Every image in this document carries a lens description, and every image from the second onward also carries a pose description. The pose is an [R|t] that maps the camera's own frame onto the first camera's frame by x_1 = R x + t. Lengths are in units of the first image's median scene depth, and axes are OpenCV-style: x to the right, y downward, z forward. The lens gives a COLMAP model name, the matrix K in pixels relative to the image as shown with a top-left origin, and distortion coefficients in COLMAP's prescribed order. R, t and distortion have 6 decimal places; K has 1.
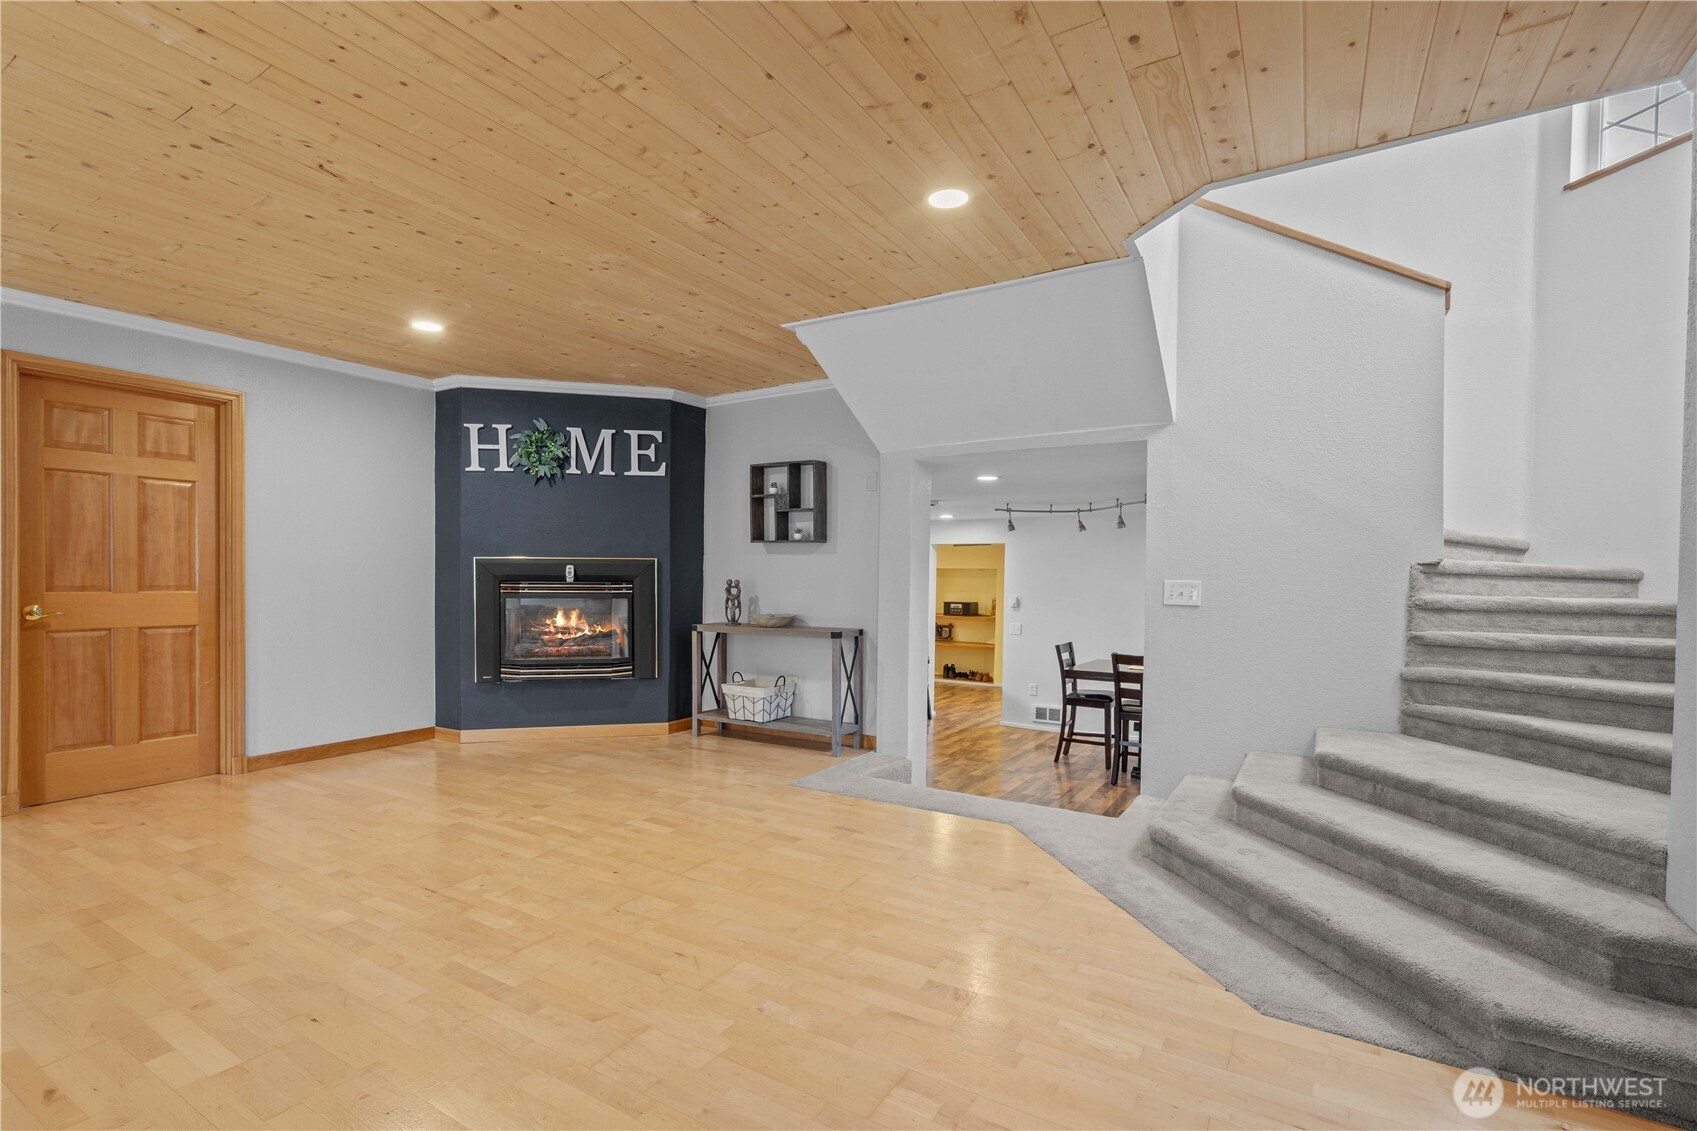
lens RADIAL K [[790.8, 0, 825.5], [0, 790.8, 590.8], [0, 0, 1]] dist [-0.004146, 0.000209]
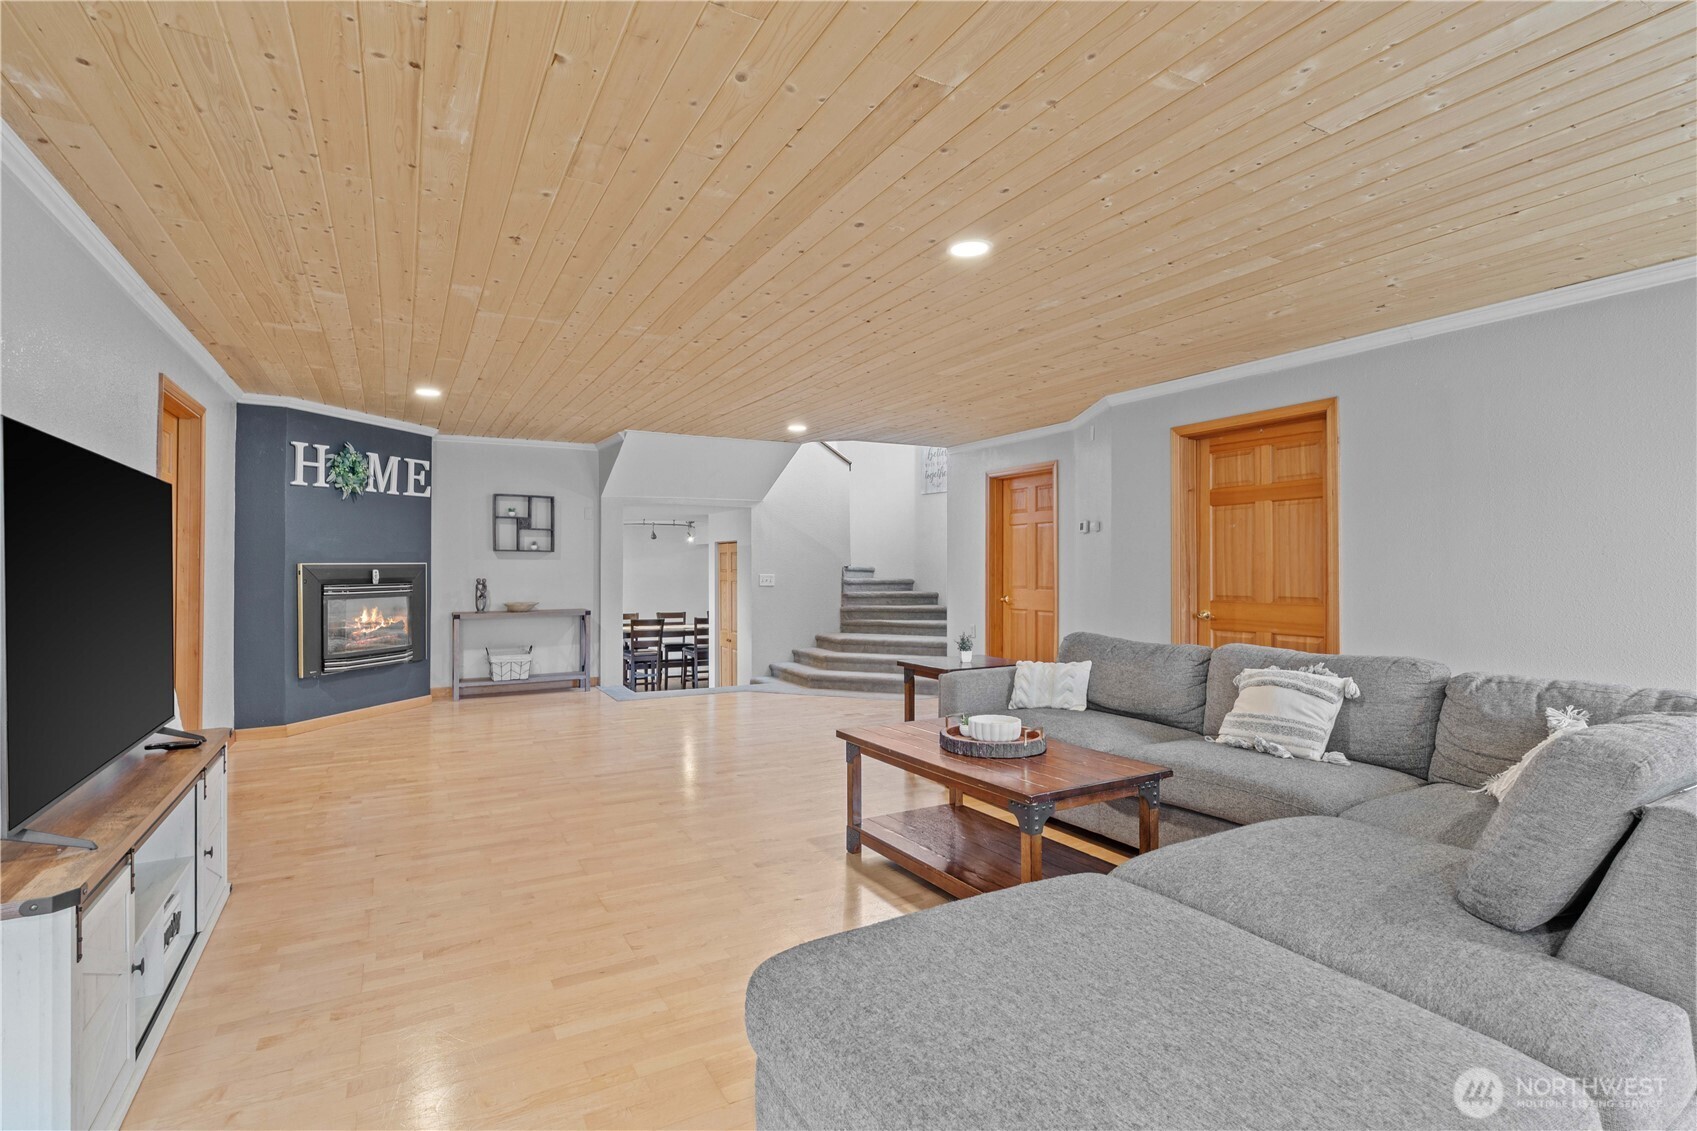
lens RADIAL K [[802.1, 0, 831.9], [0, 802.1, 558.7], [0, 0, 1]] dist [-0.002080, 0.000453]
pose [[0.498118, -0.001687, 0.867107, -1.030563], [0.020950, 0.999730, -0.010090, -0.022579], [-0.866856, 0.023192, 0.498019, -0.191155]]
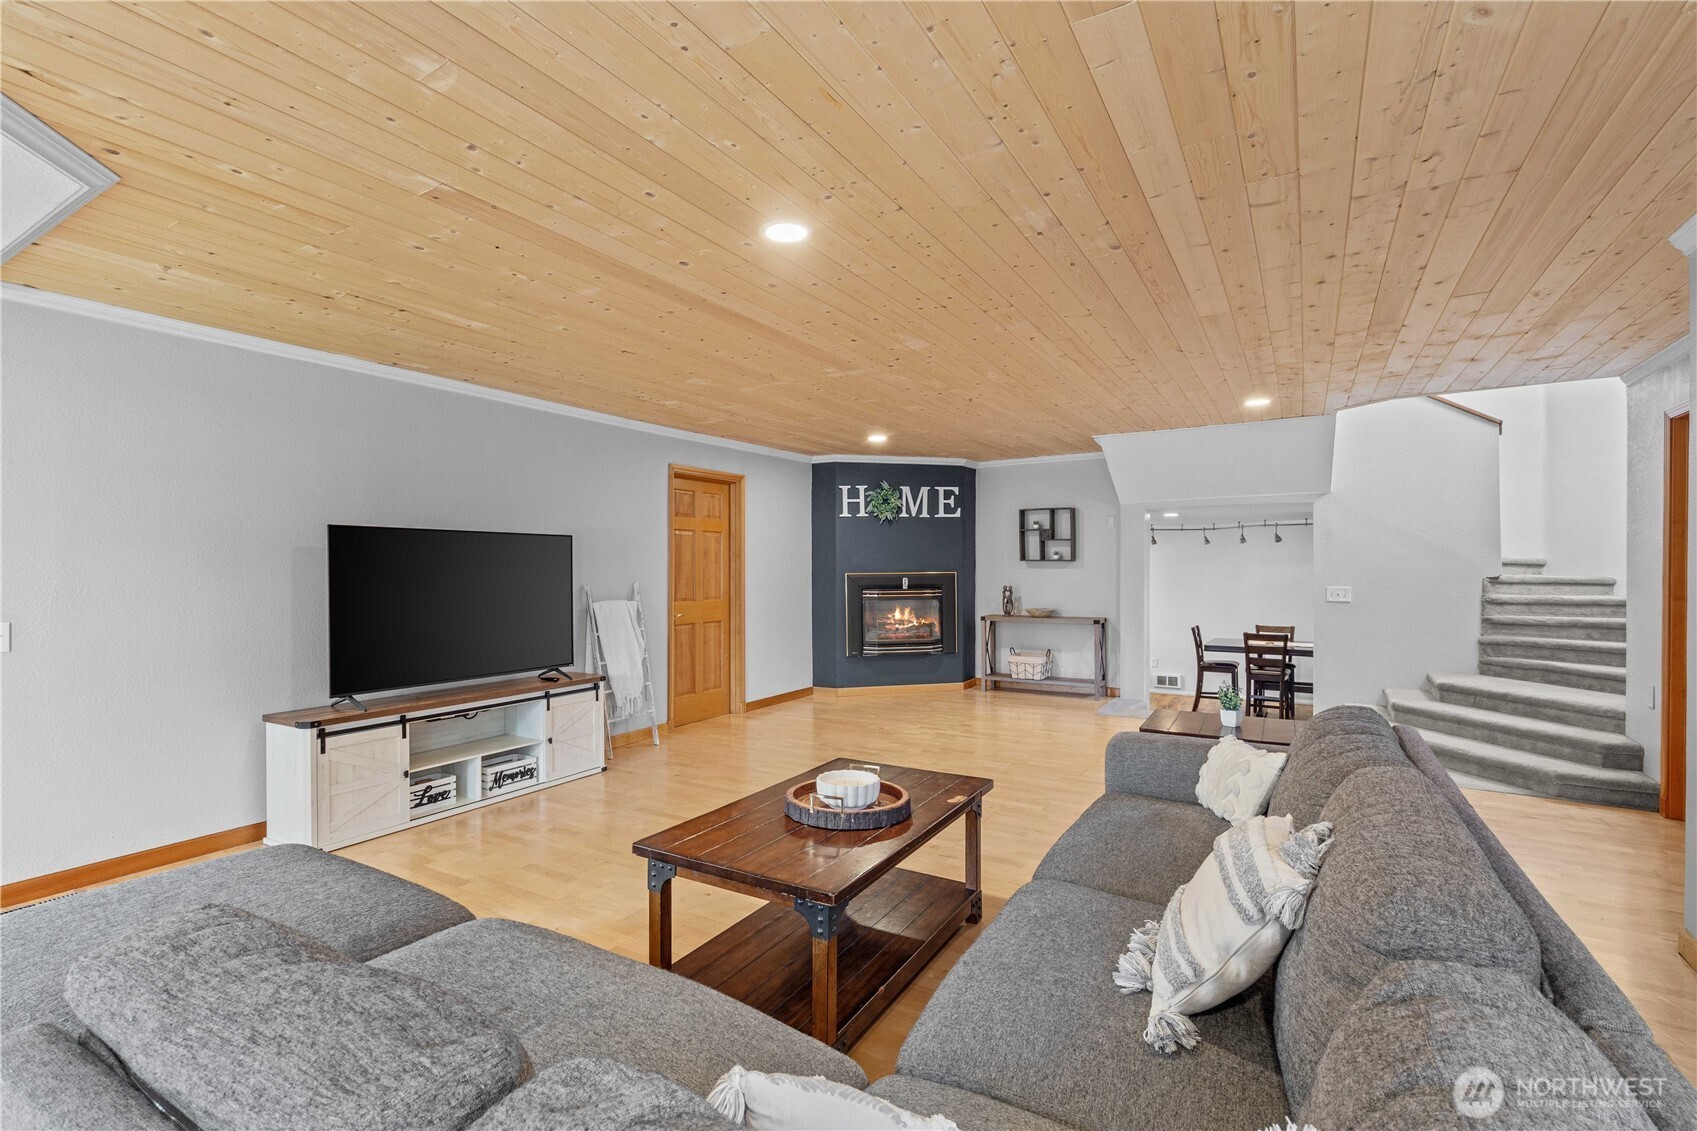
lens RADIAL K [[766.4, 0, 828.1], [0, 766.4, 570.1], [0, 0, 1]] dist [-0.004594, 0.000993]
pose [[0.999918, -0.012076, -0.004366, -0.466873], [0.012018, 0.999843, -0.013030, -0.030210], [0.004522, 0.012976, 0.999906, -0.467415]]
